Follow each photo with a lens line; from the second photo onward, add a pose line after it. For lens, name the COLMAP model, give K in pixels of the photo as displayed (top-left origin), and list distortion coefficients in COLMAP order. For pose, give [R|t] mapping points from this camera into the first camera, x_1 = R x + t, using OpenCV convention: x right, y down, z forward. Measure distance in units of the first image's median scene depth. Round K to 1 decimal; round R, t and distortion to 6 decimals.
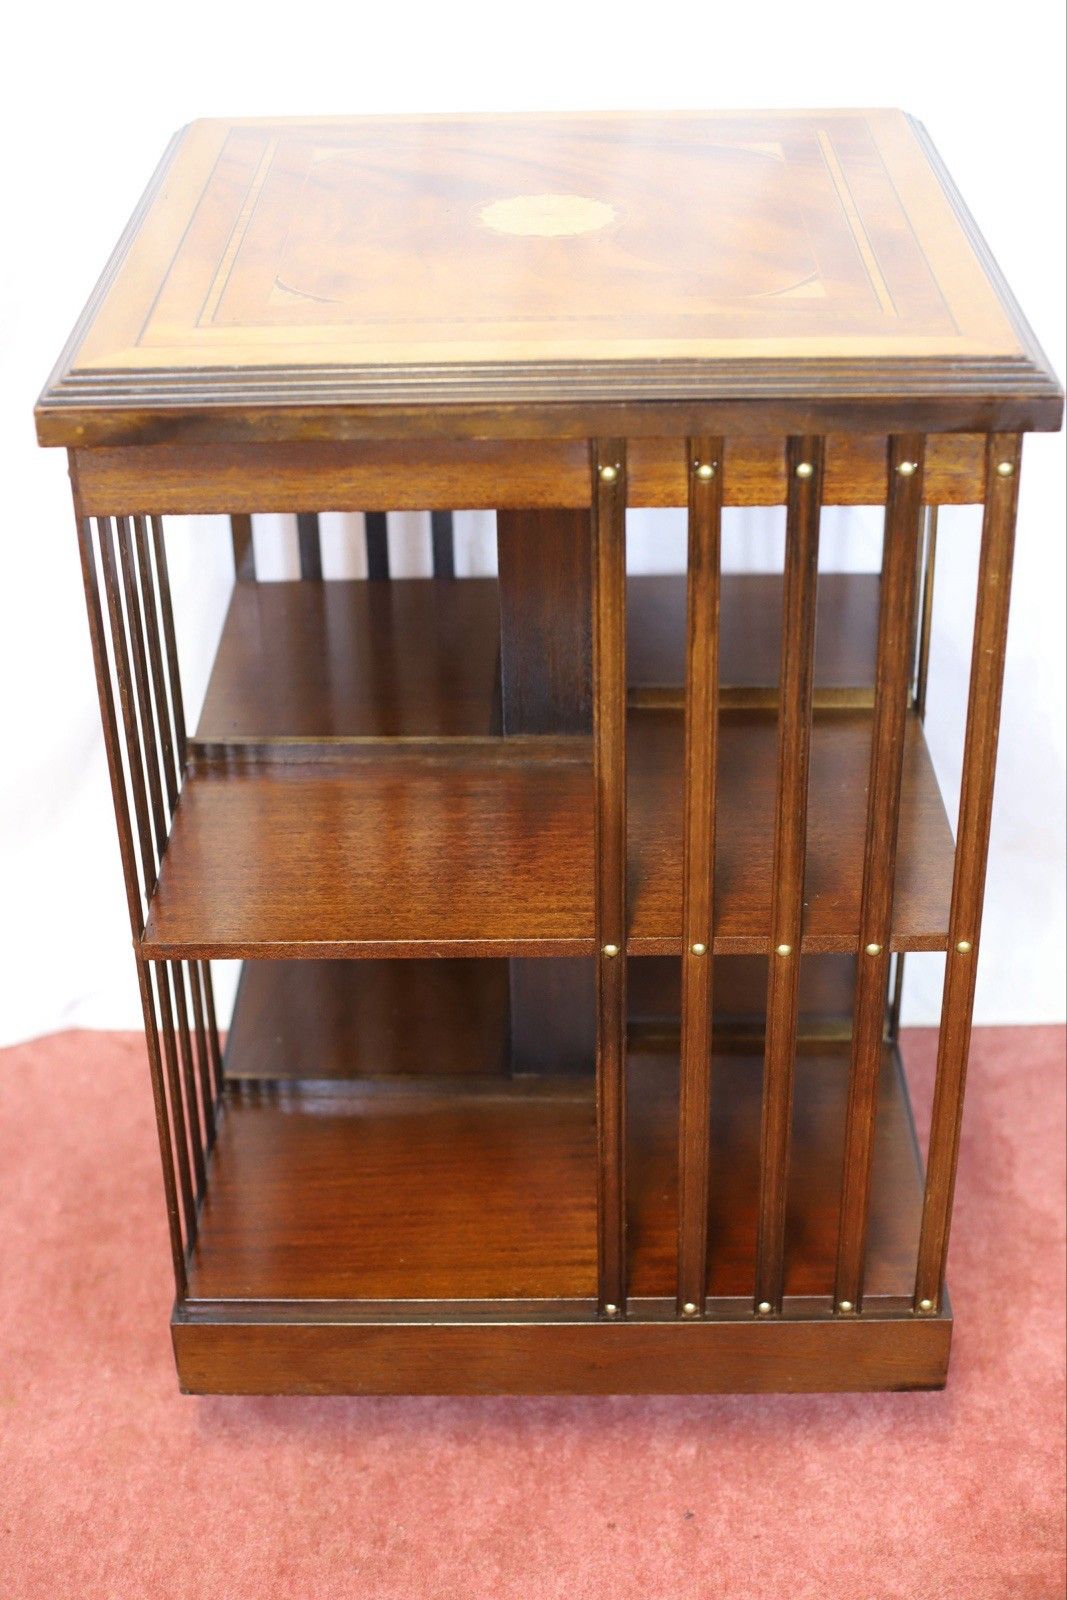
lens RADIAL K [[2321.7, 0, 539.5], [0, 2321.7, 802.0], [0, 0, 1]] dist [-0.138130, 0.000000]
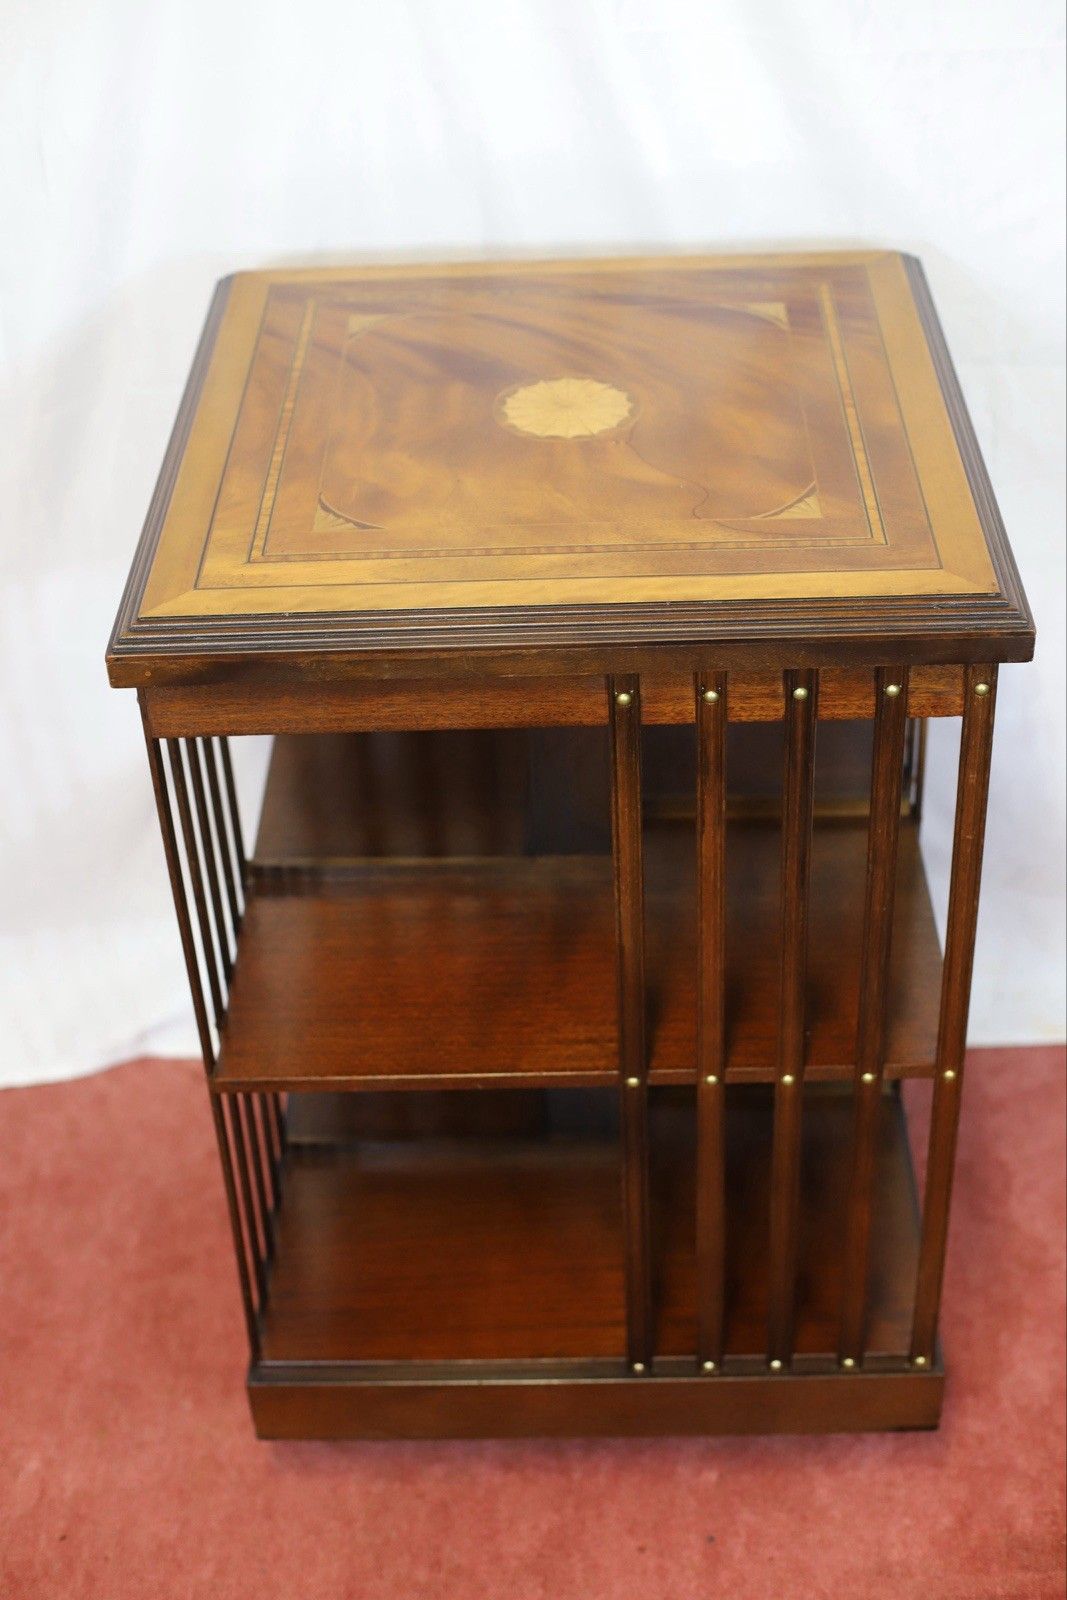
lens RADIAL K [[2321.7, 0, 521.7], [0, 2321.7, 767.7], [0, 0, 1]] dist [-0.138130, 0.000000]
pose [[0.999555, -0.014195, -0.026245, 0.007537], [0.016188, 0.996870, 0.077382, -0.153920], [0.025064, -0.077773, 0.996656, -0.089052]]
